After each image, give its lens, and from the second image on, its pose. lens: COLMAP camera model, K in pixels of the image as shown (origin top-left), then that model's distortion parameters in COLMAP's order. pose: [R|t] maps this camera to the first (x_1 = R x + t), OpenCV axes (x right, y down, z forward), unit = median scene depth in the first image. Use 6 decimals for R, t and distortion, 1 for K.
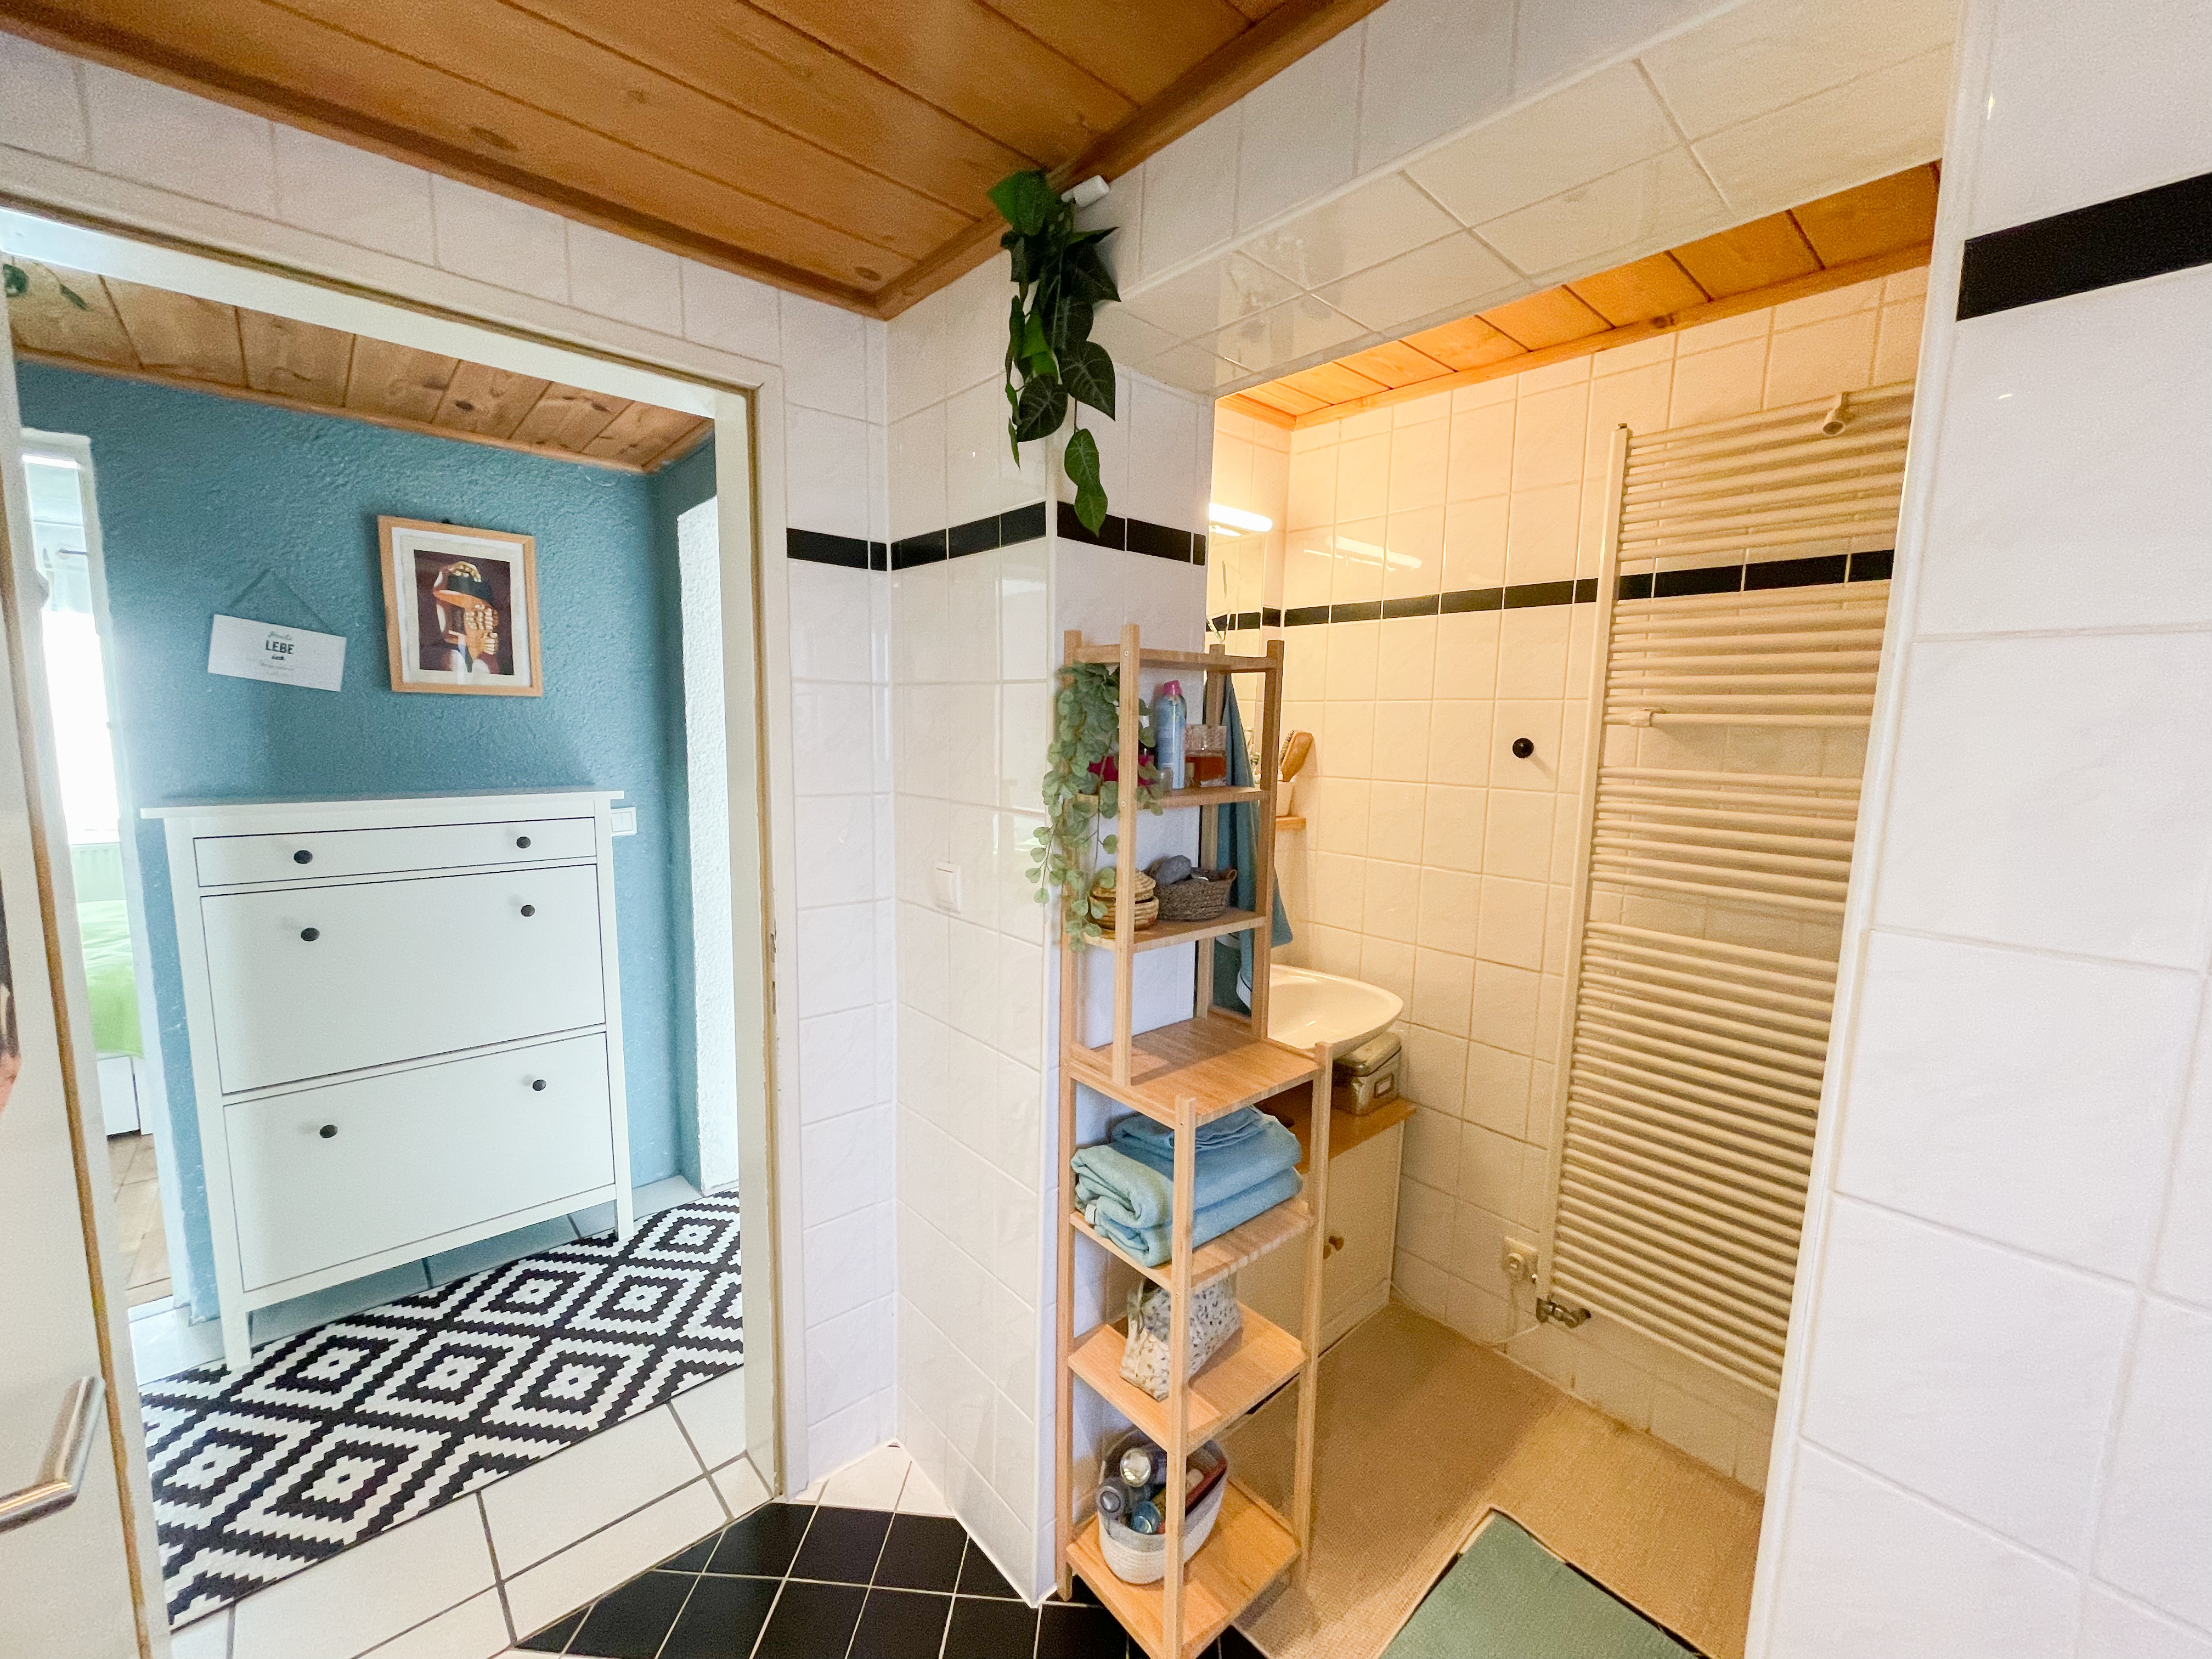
lens RADIAL K [[884.4, 0, 1105.9], [0, 884.4, 839.5], [0, 0, 1]] dist [0.001143, 0.000573]
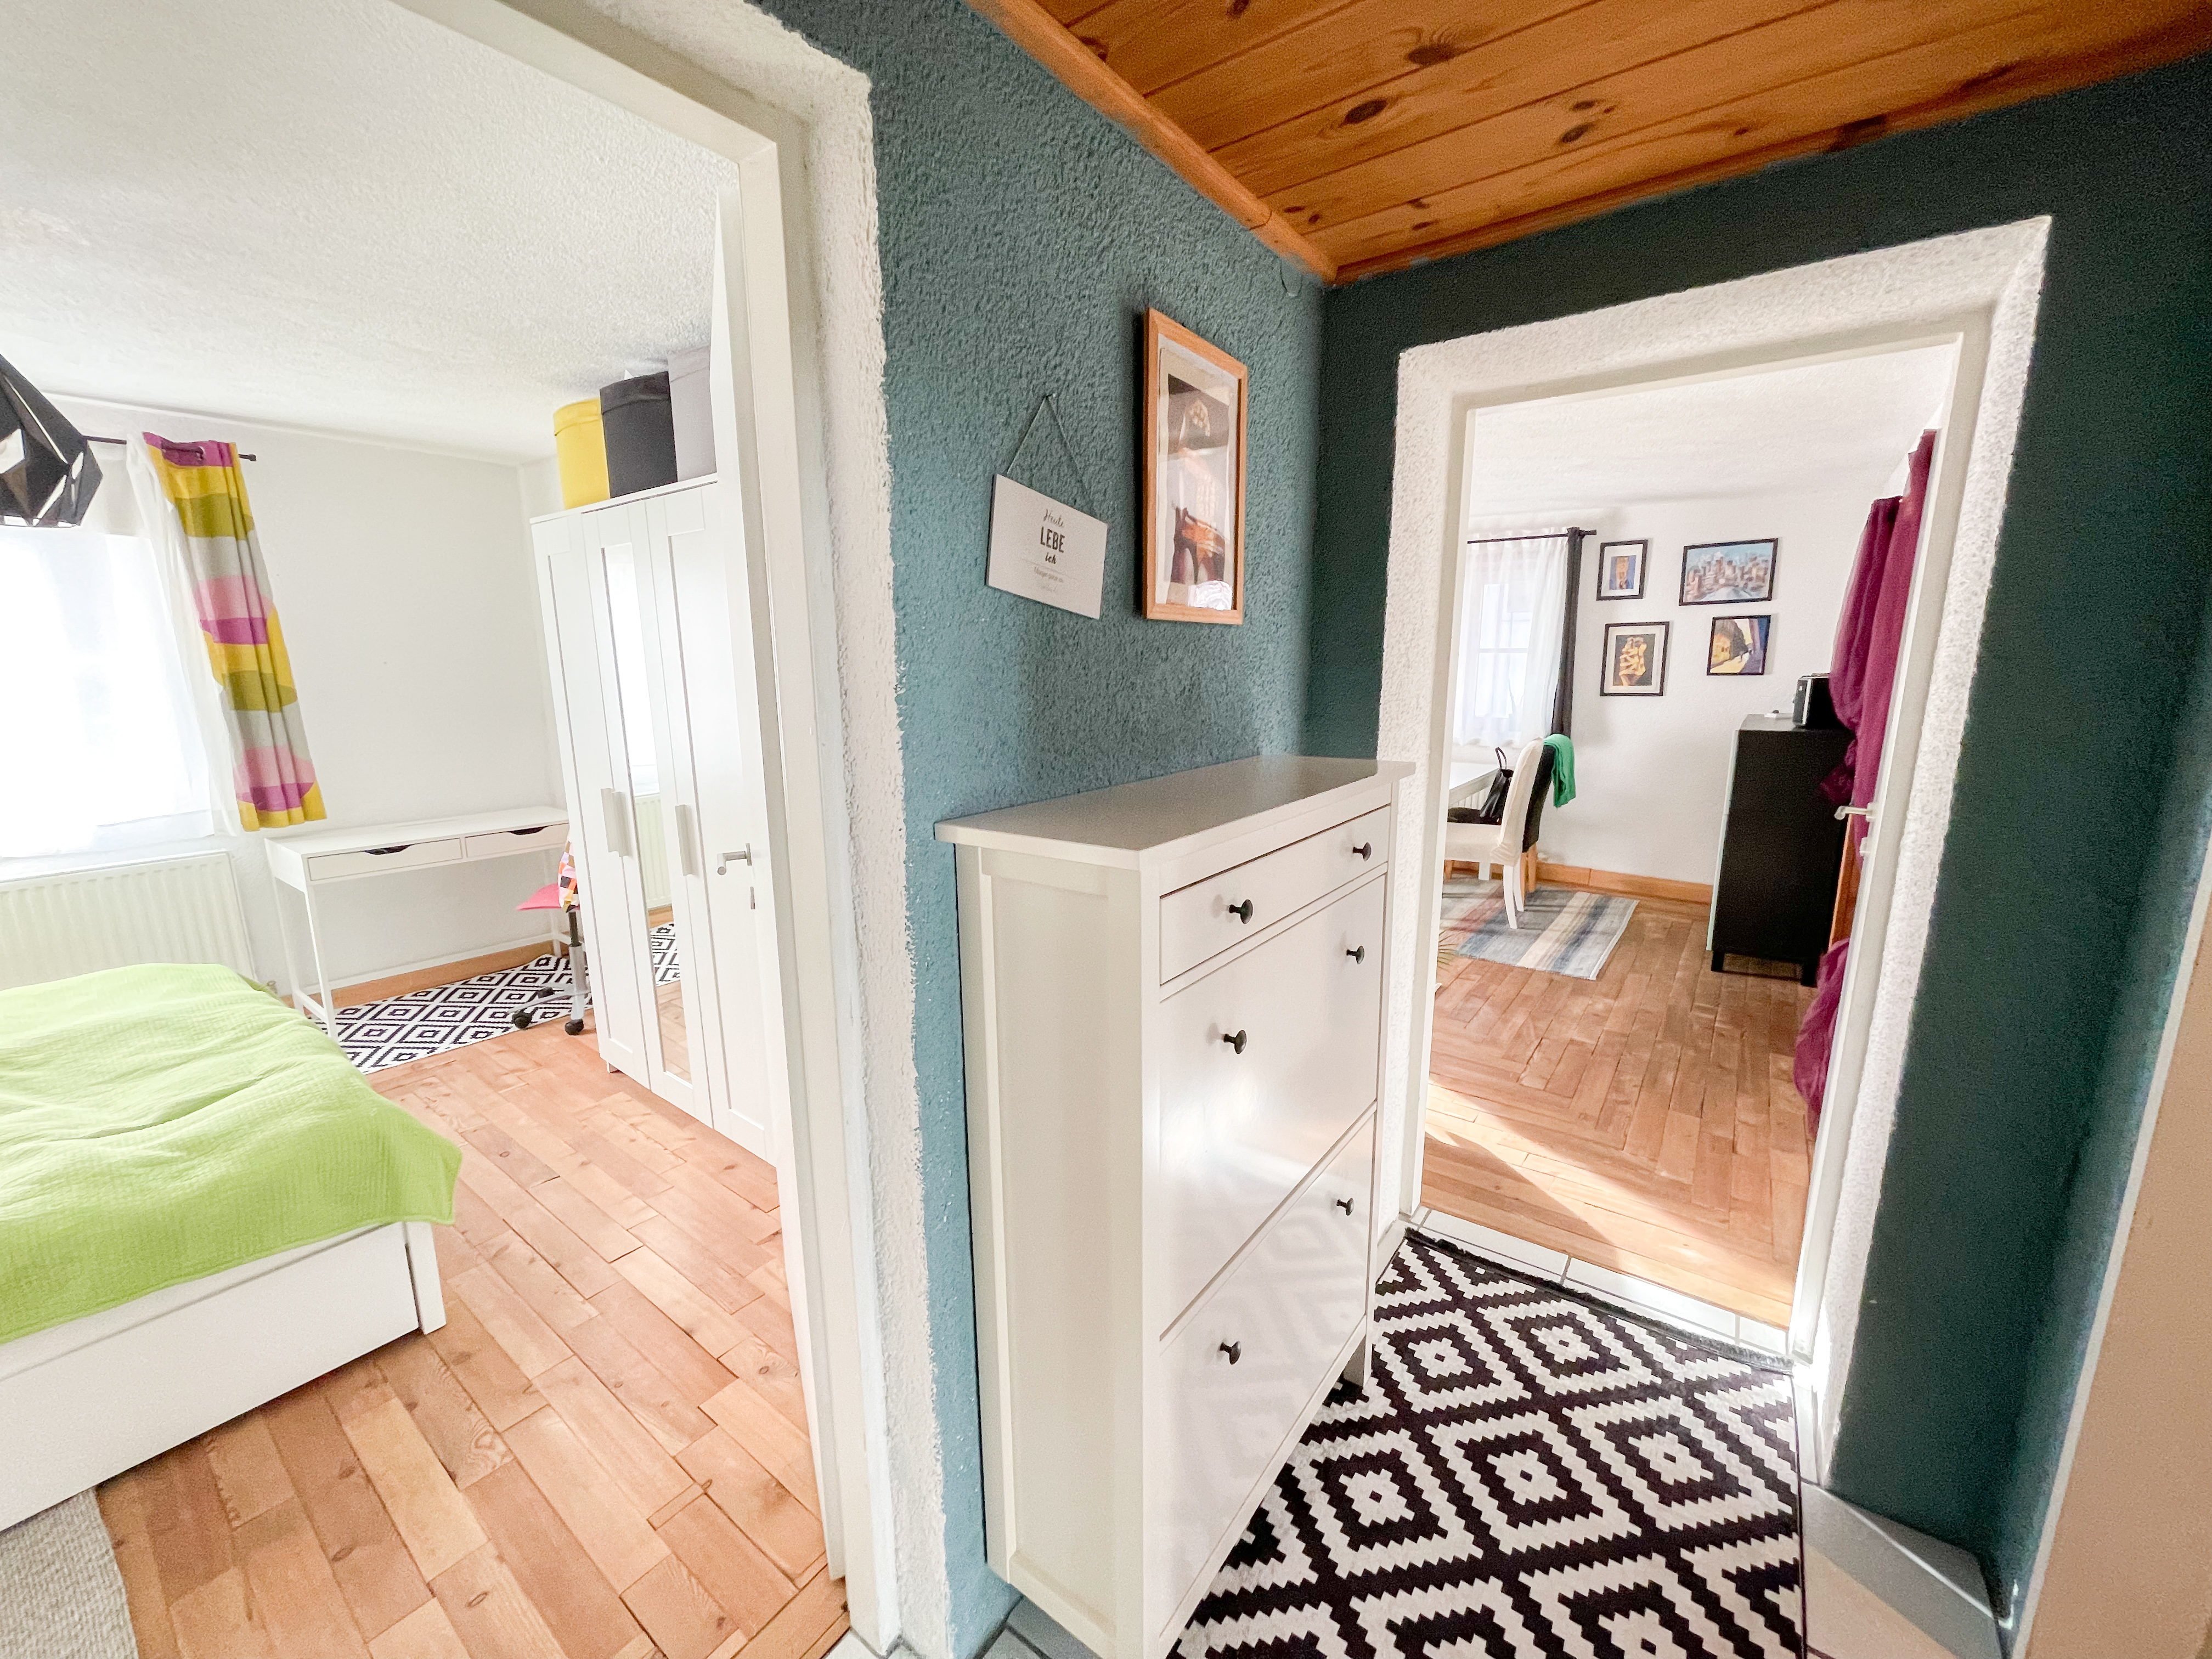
lens RADIAL K [[884.4, 0, 1099.2], [0, 884.4, 829.7], [0, 0, 1]] dist [0.001143, 0.000573]
pose [[0.979023, -0.069774, 0.191431, -1.015759], [0.056712, 0.995726, 0.072887, -0.072284], [-0.195699, -0.060502, 0.978796, 0.429294]]
